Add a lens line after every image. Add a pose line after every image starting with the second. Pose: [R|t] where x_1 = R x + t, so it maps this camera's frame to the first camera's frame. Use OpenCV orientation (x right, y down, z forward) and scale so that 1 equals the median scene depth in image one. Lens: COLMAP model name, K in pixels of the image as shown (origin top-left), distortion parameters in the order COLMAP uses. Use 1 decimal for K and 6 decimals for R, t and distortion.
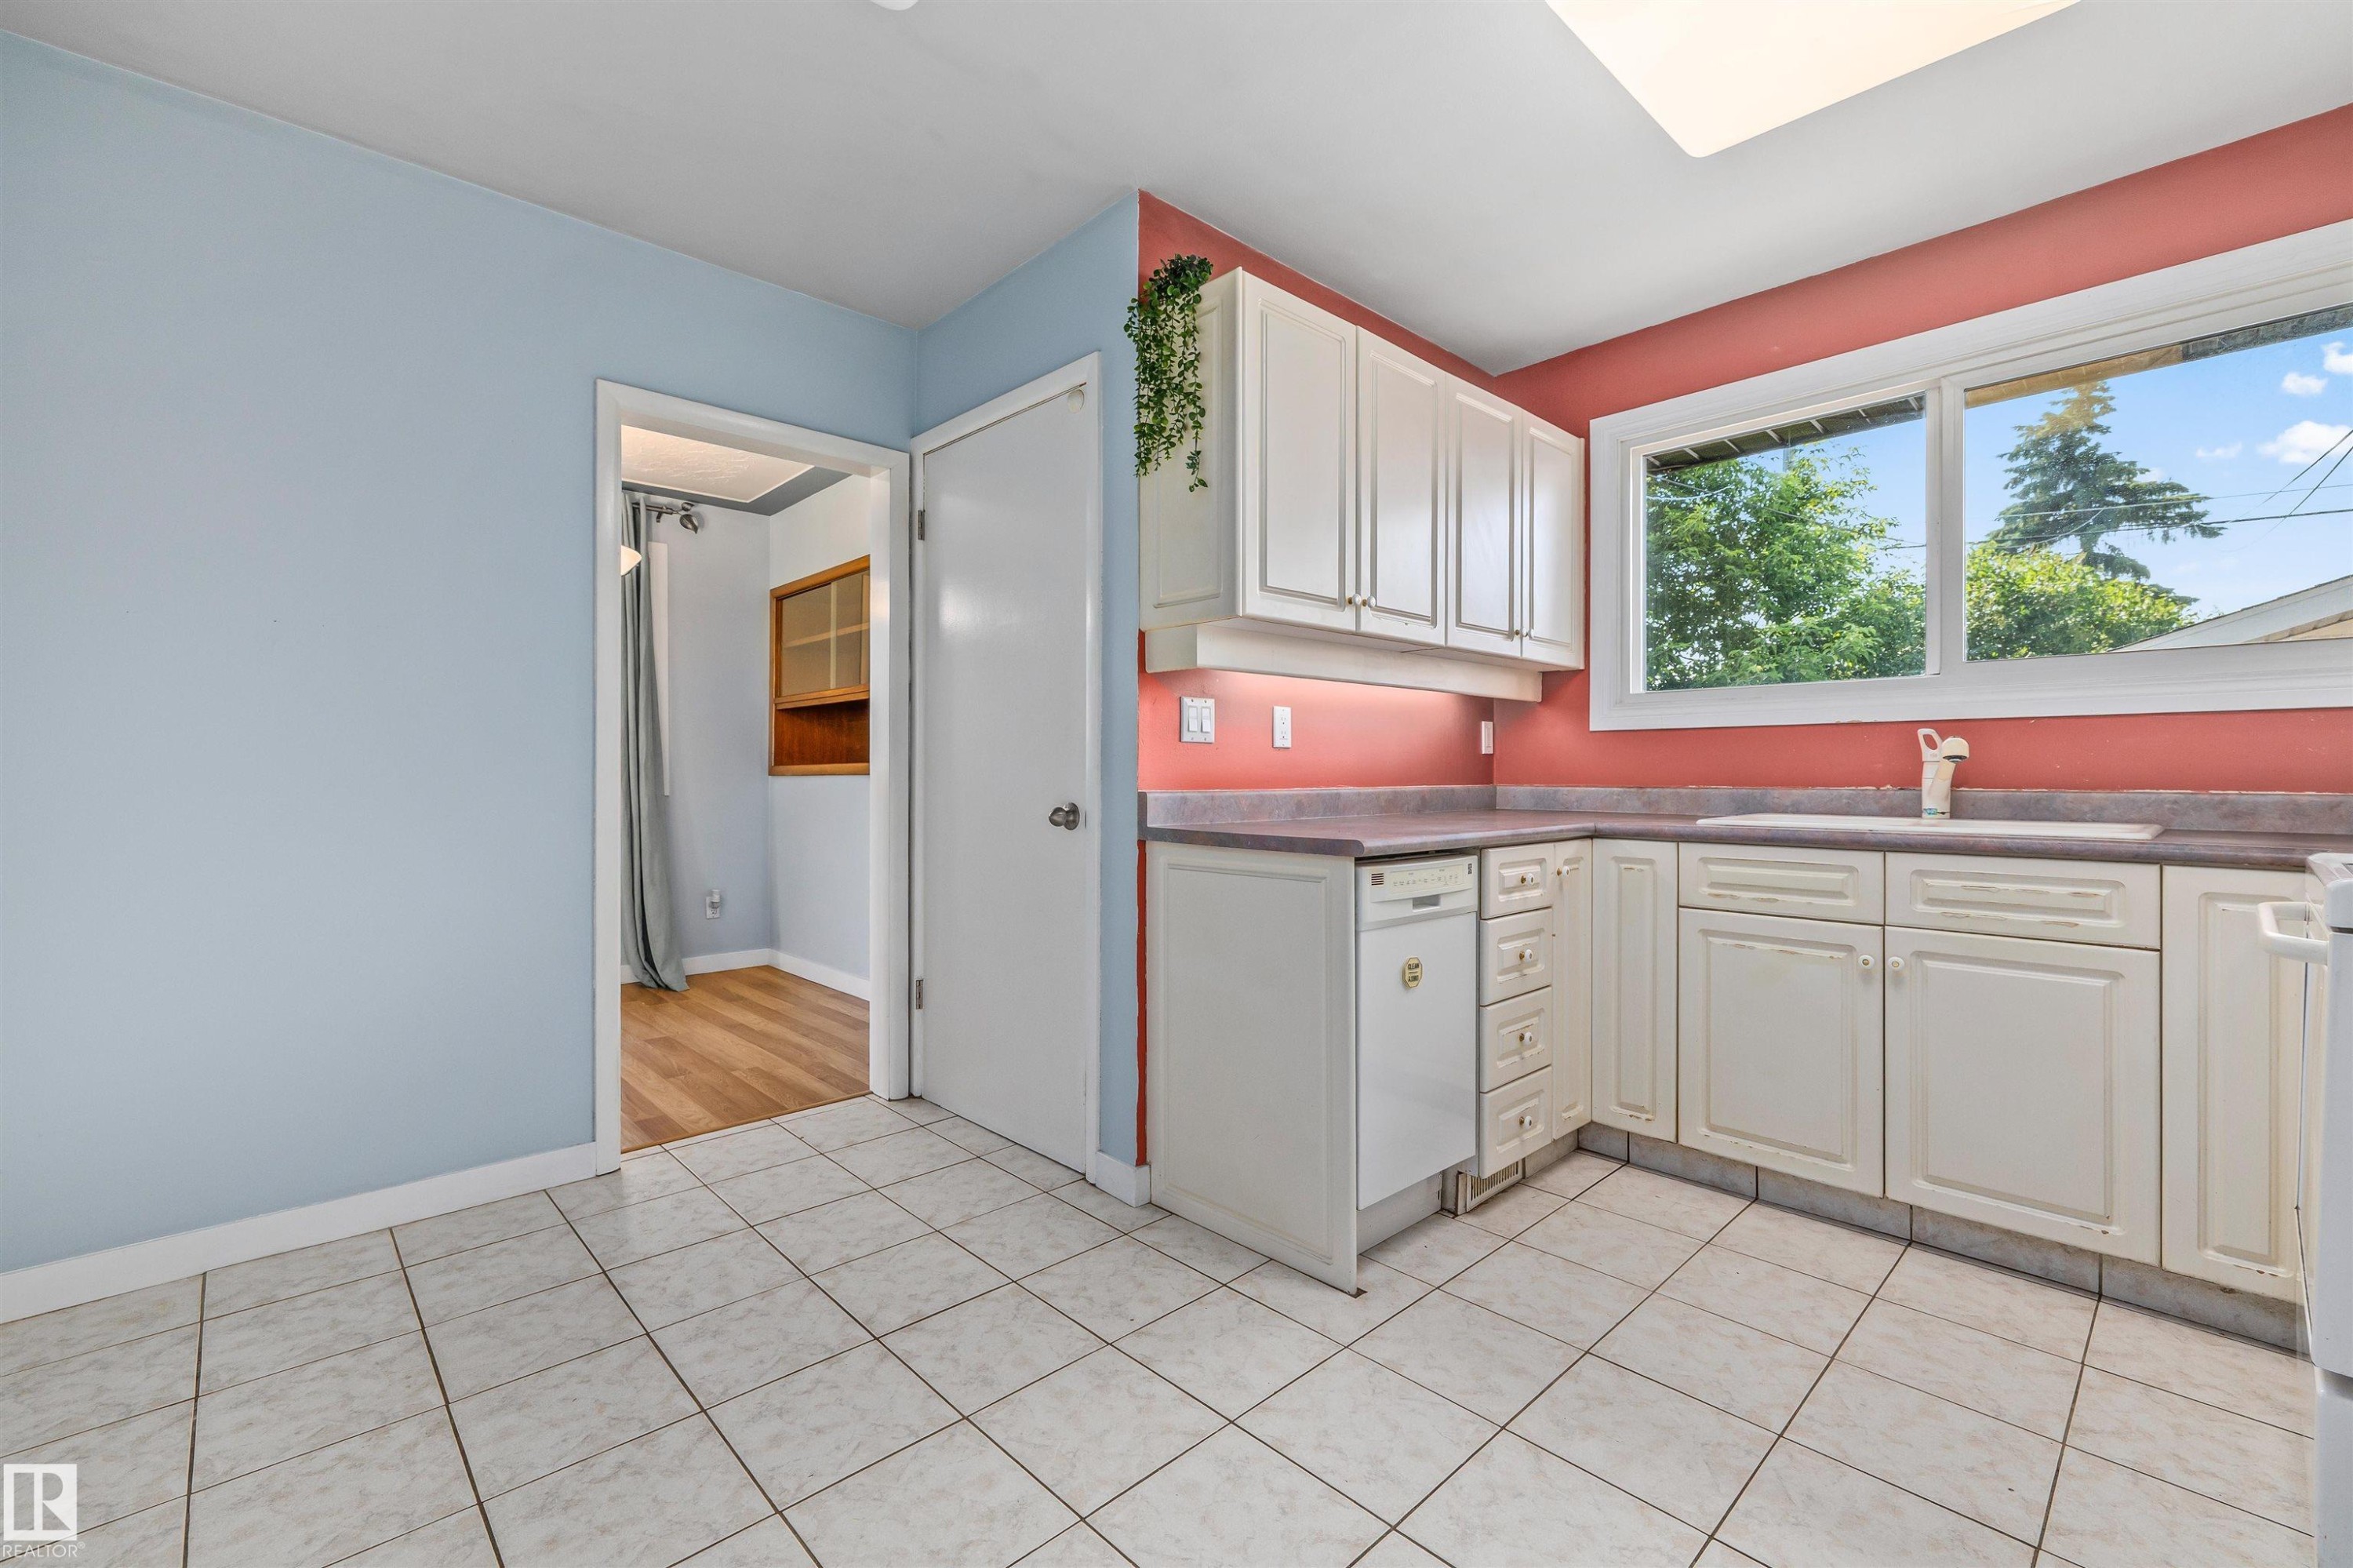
lens RADIAL K [[1006.6, 0, 1173.8], [0, 1006.6, 769.7], [0, 0, 1]] dist [0.000360, 0.000109]
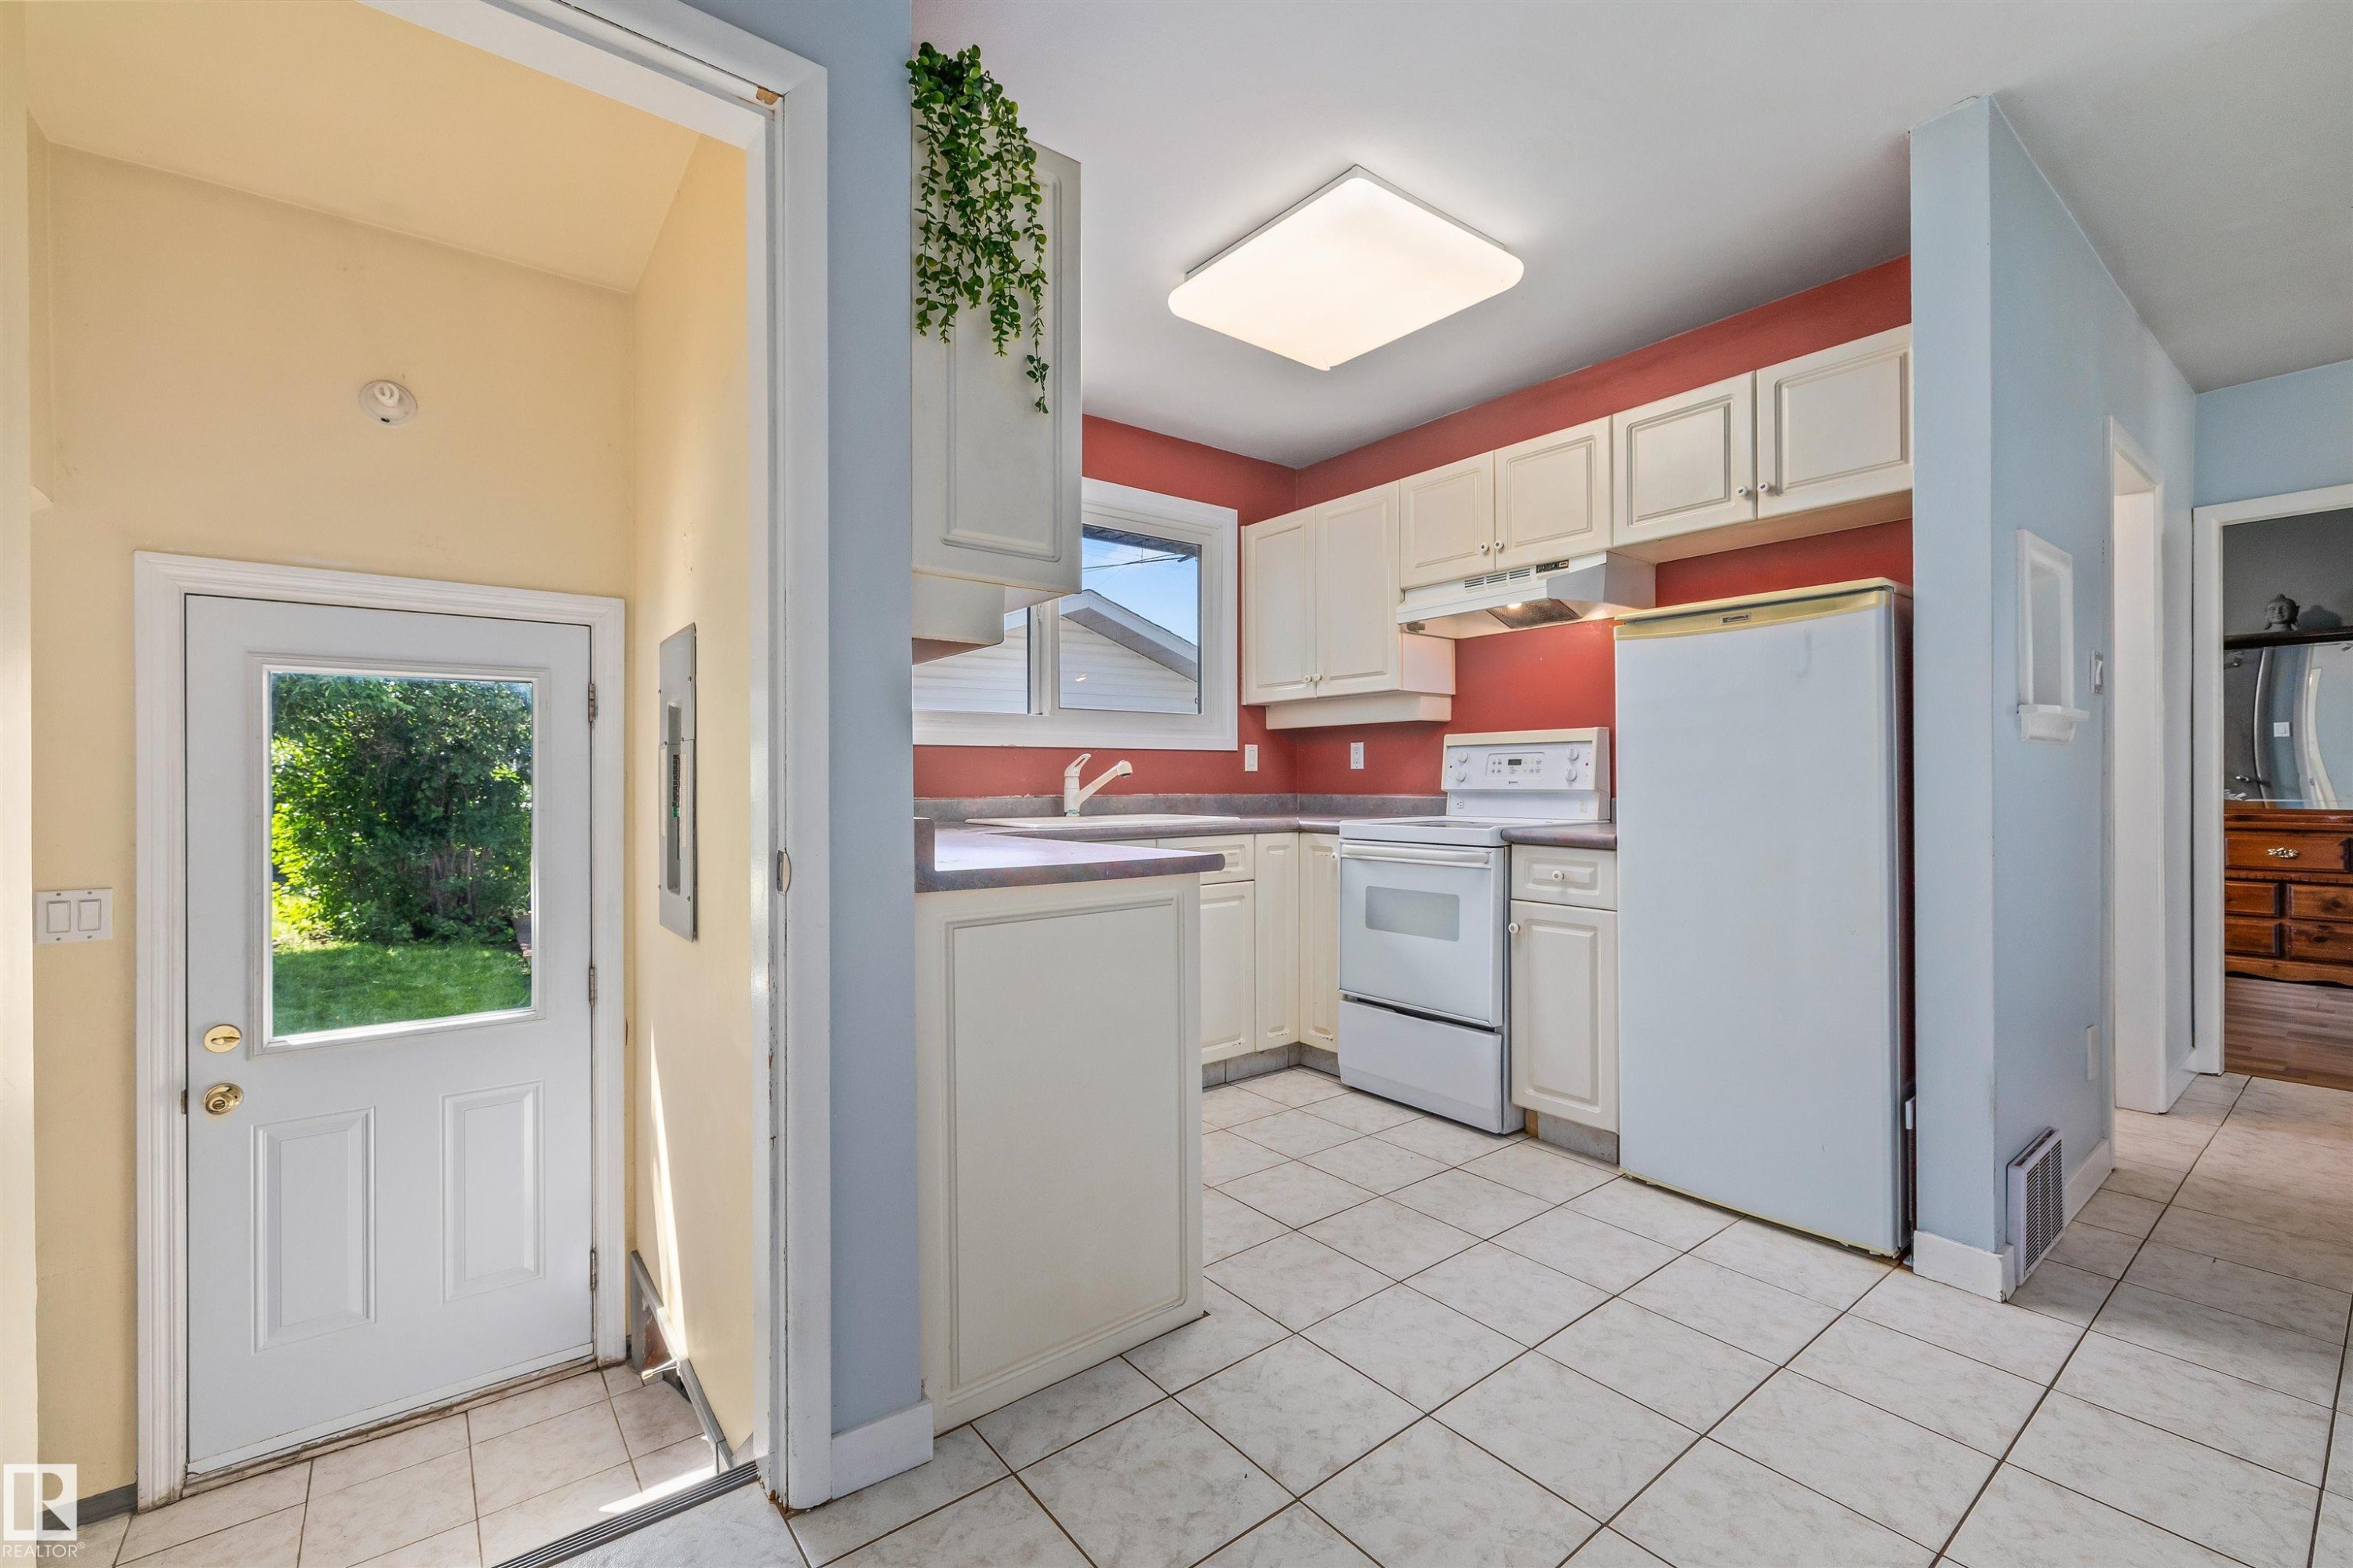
lens RADIAL K [[983.8, 0, 1163.8], [0, 983.8, 783.7], [0, 0, 1]] dist [0.001478, 0.000522]
pose [[0.100709, -0.006758, 0.994893, -0.834941], [0.009011, 0.999942, 0.005881, -0.006195], [-0.994875, 0.008373, 0.100764, 0.999326]]
